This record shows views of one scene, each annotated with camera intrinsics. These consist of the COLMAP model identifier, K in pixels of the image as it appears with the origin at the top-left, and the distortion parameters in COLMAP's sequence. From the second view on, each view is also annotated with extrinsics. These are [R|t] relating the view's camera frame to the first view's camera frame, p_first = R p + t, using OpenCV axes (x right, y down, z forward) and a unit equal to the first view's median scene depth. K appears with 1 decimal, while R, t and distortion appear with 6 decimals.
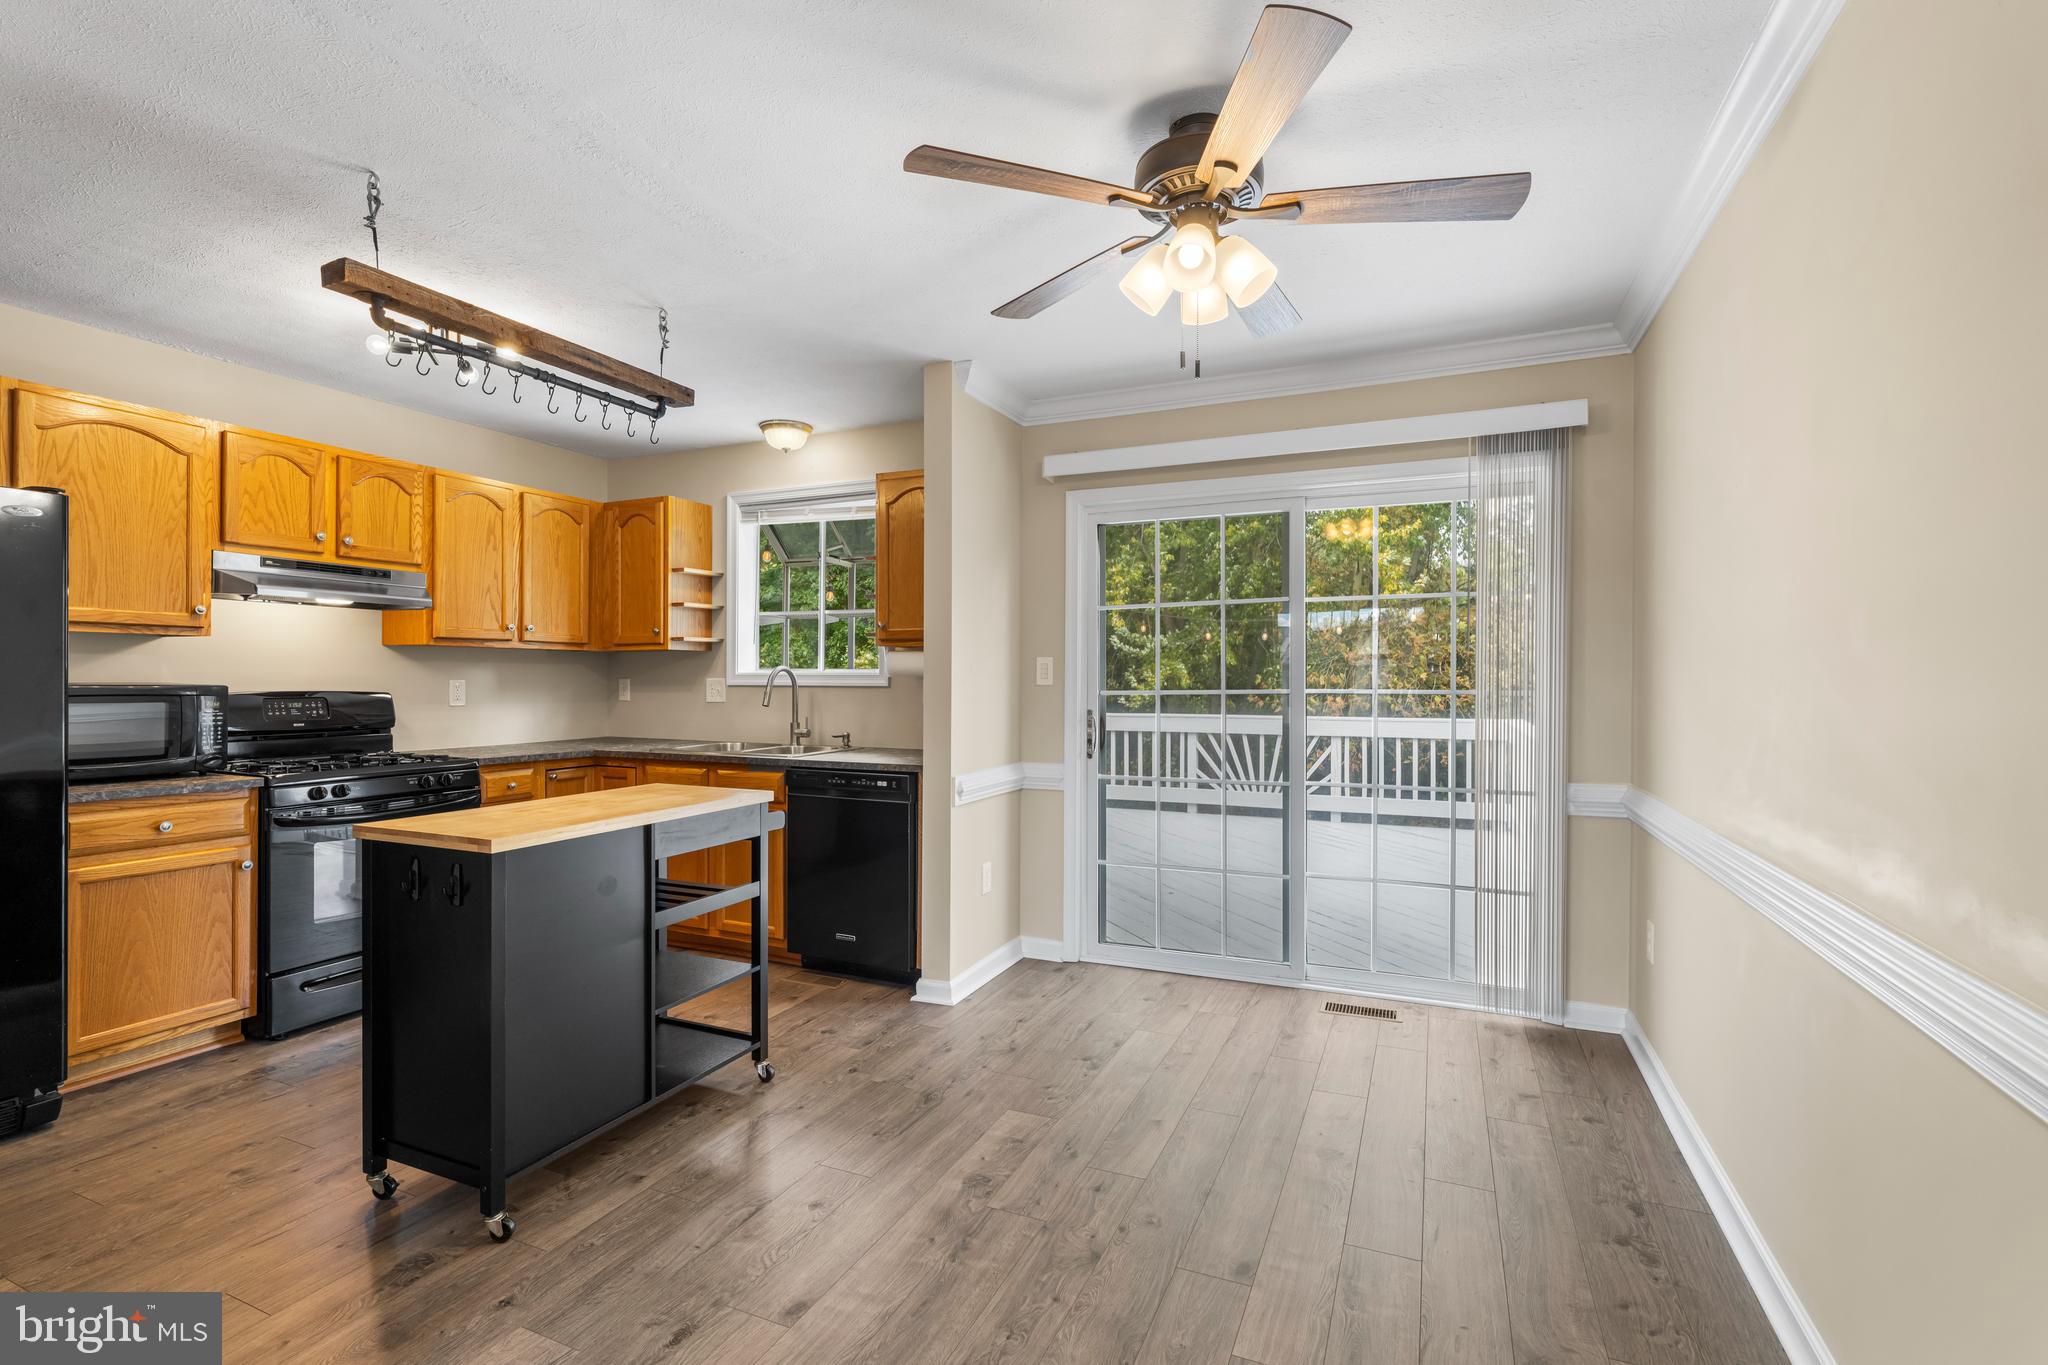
lens RADIAL K [[920.4, 0, 1025.6], [0, 920.4, 684.2], [0, 0, 1]] dist [-0.009624, 0.004065]
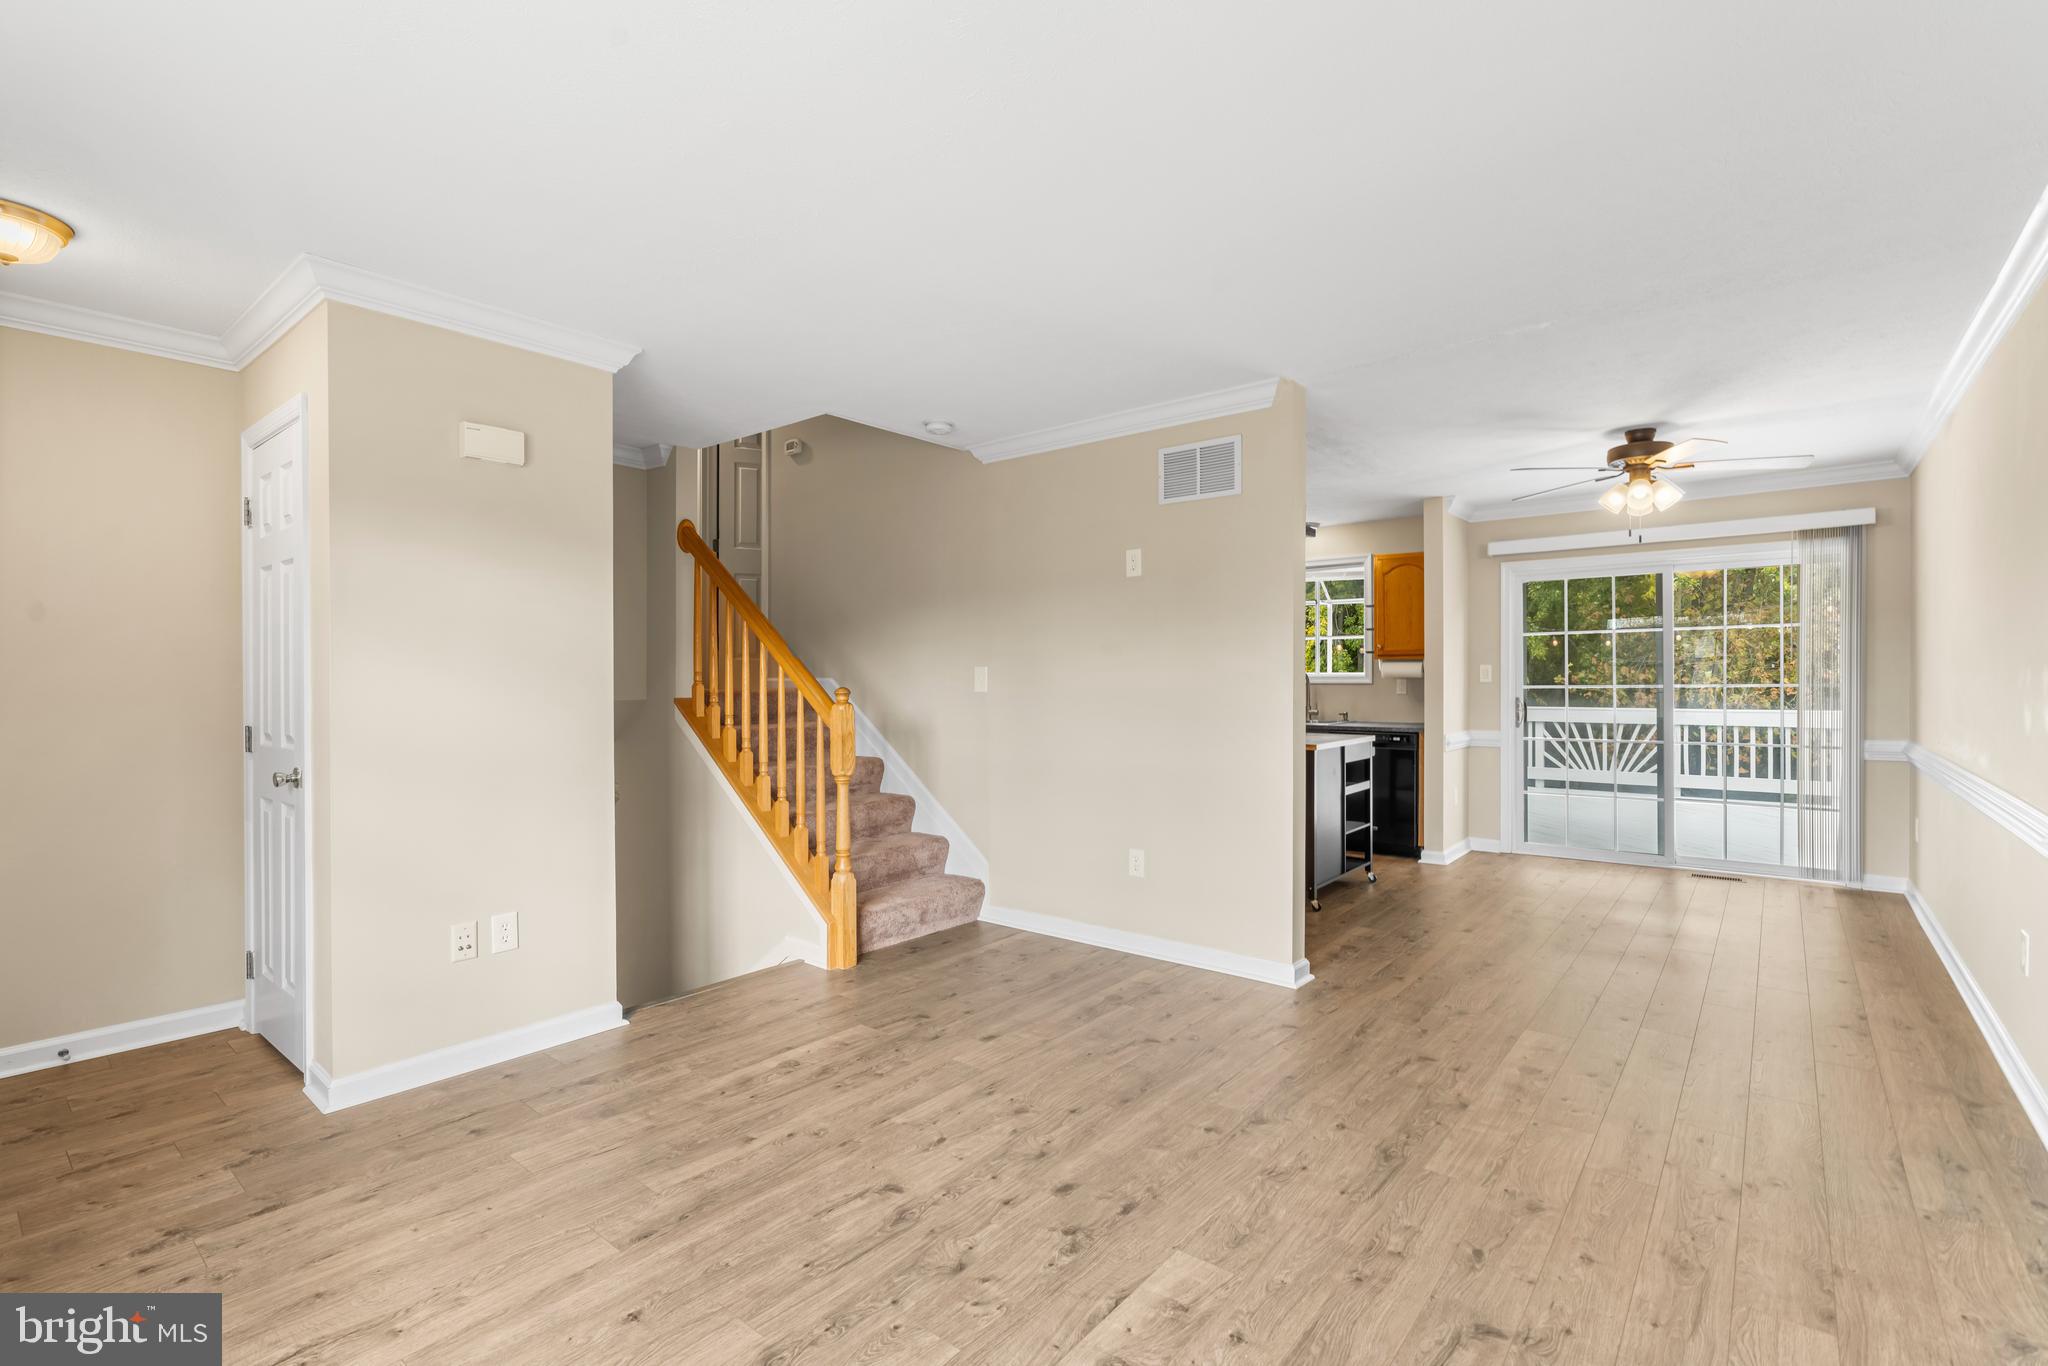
lens RADIAL K [[920.4, 0, 1027.1], [0, 920.4, 685.0], [0, 0, 1]] dist [-0.009624, 0.004065]
pose [[0.964222, -0.003787, -0.265069, -0.369858], [0.004147, 0.999991, 0.000800, 0.001181], [0.265063, -0.001871, 0.964229, -0.866781]]
